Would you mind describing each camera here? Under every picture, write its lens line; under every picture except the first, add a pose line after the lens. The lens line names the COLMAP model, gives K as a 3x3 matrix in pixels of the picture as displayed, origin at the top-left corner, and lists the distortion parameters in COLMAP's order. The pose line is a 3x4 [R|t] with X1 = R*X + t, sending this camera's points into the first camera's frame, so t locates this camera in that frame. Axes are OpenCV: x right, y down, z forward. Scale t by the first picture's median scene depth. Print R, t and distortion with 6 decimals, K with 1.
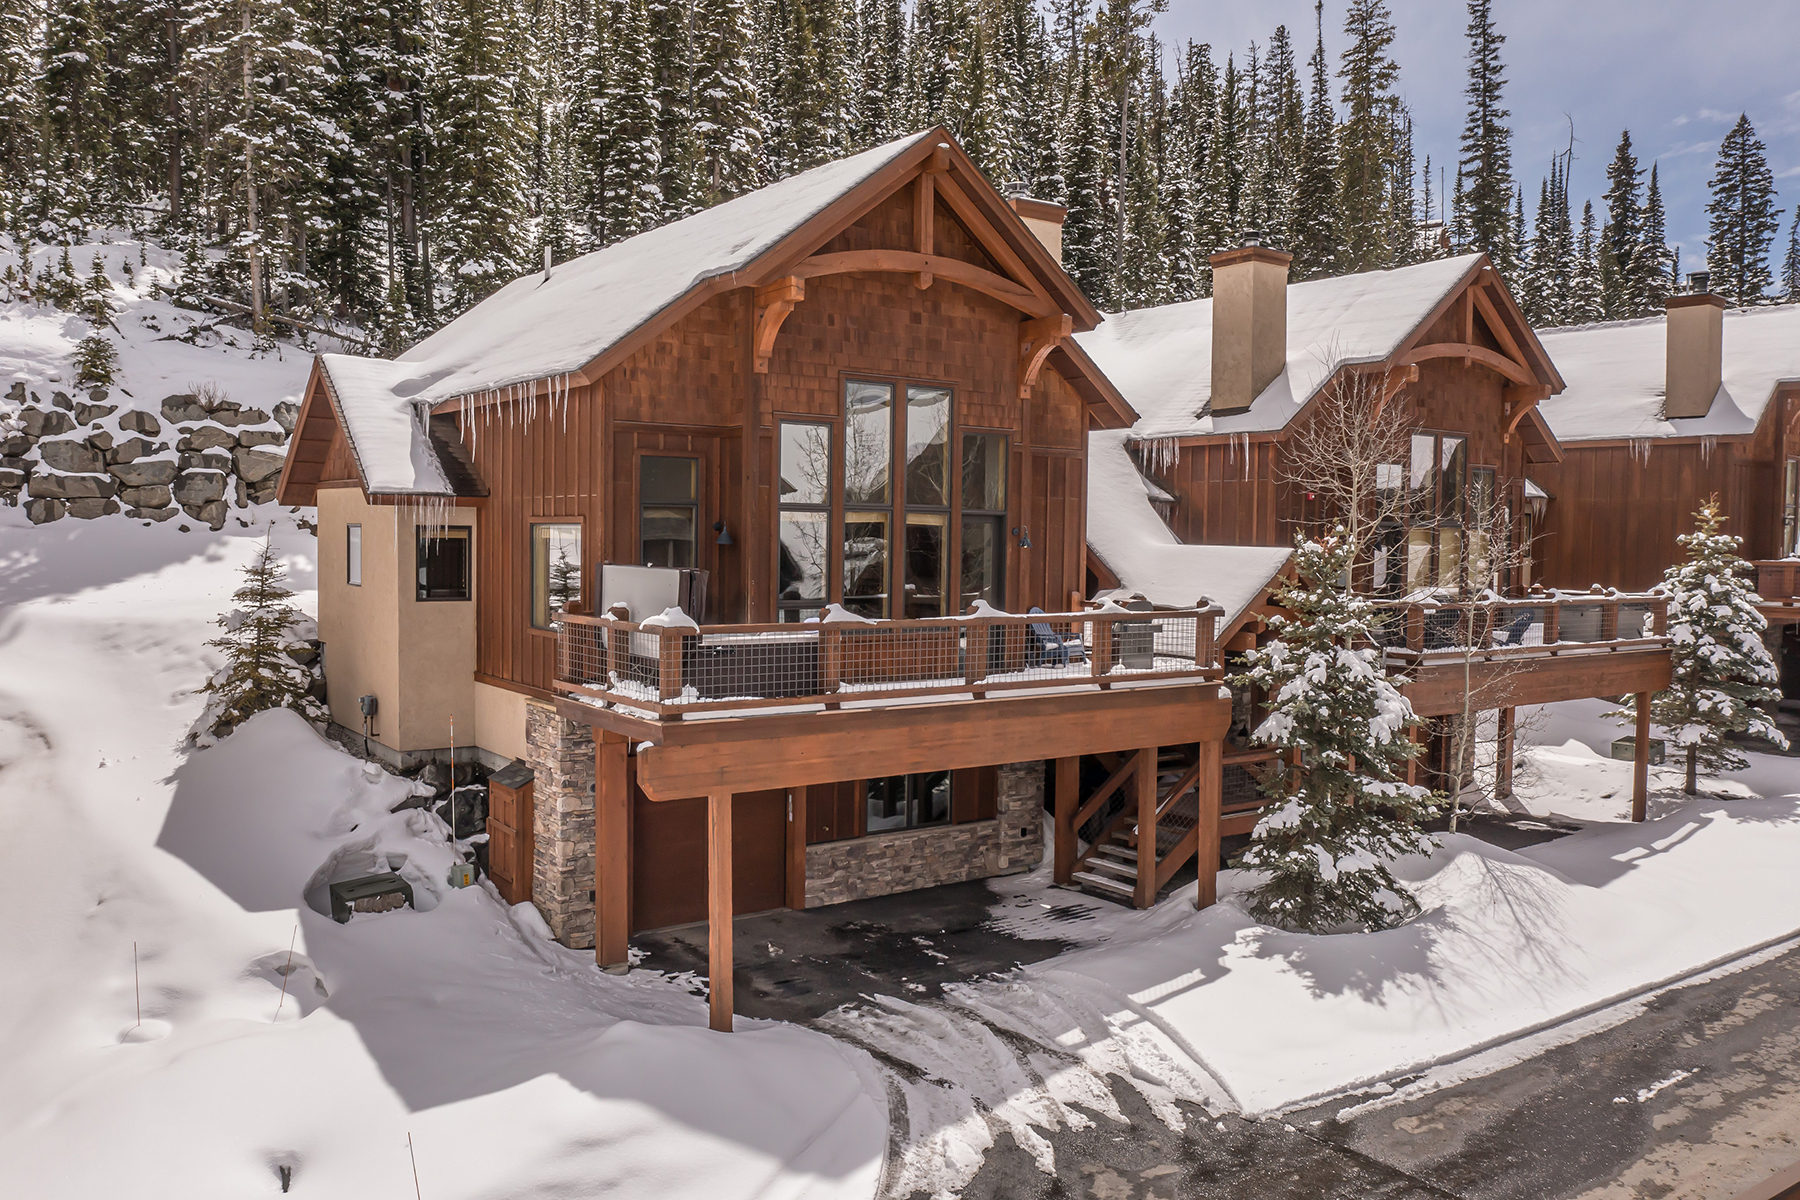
lens RADIAL K [[1408.0, 0, 900.0], [0, 1408.0, 600.0], [0, 0, 1]] dist [-0.029627, 0.000770]
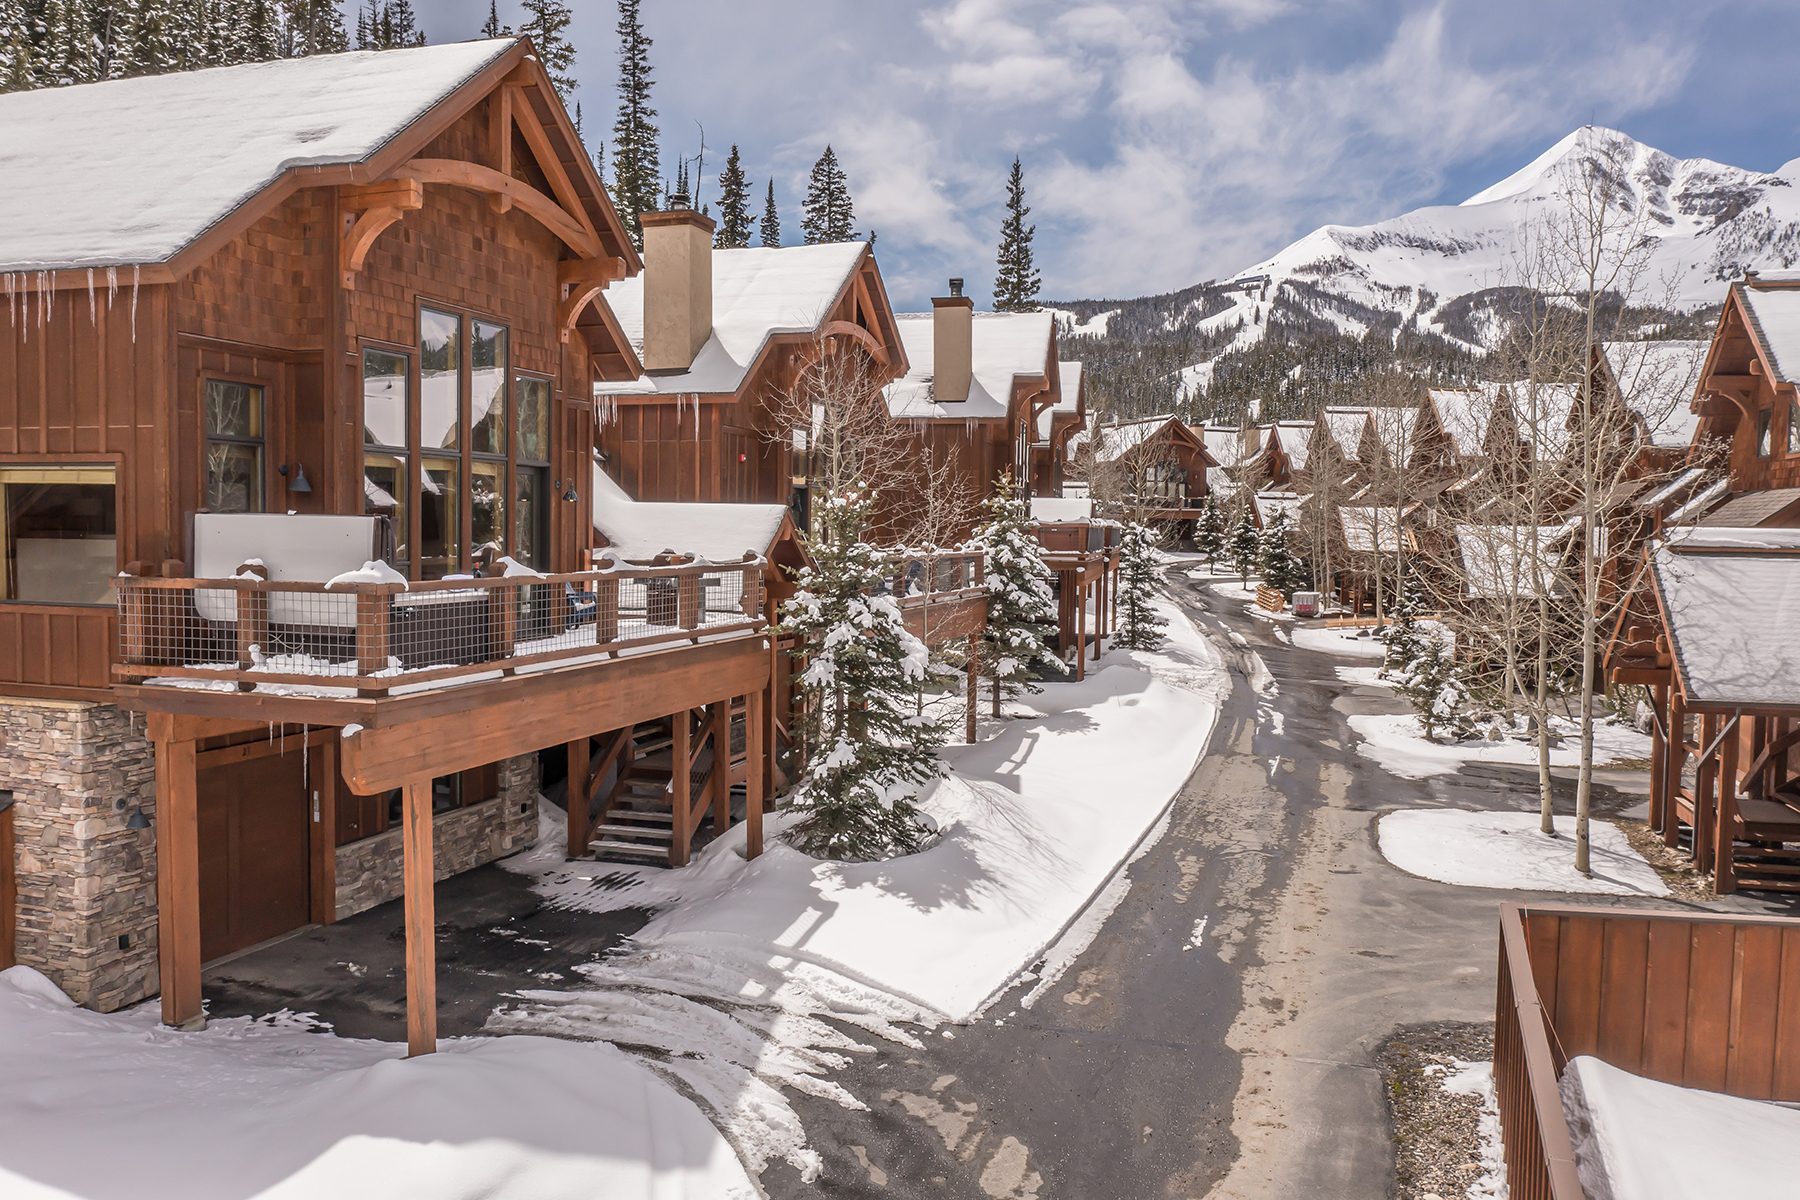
lens RADIAL K [[1412.2, 0, 900.0], [0, 1412.2, 600.0], [0, 0, 1]] dist [-0.027445, -0.001225]
pose [[0.804684, -0.034082, 0.592724, -0.329326], [0.025217, 0.999412, 0.023232, 0.013777], [-0.593167, -0.003748, 0.805070, 0.120361]]
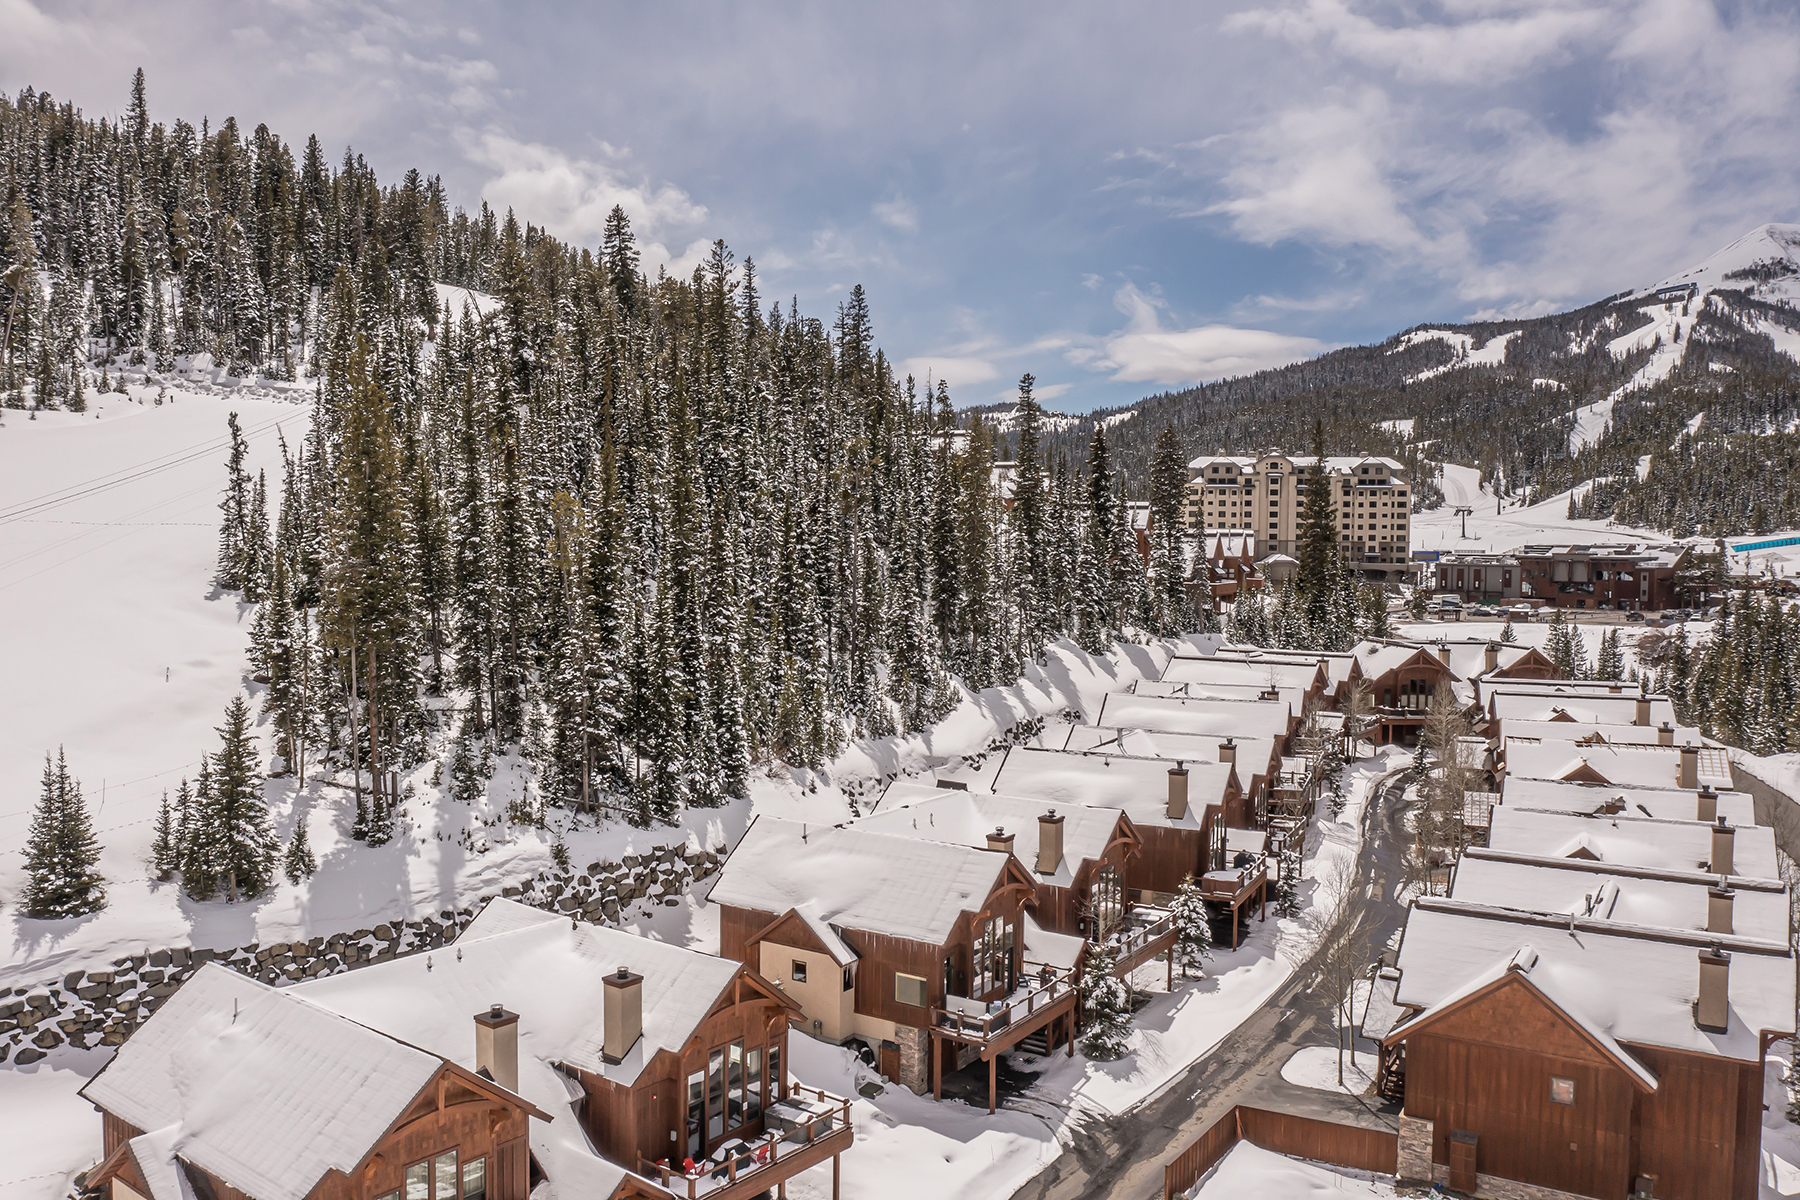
lens RADIAL K [[1408.0, 0, 900.0], [0, 1408.0, 600.0], [0, 0, 1]] dist [-0.029627, 0.000770]
pose [[0.933652, -0.020384, 0.357601, -1.503249], [0.020262, 0.999786, 0.004087, -1.000985], [-0.357608, 0.003430, 0.933865, -2.245512]]
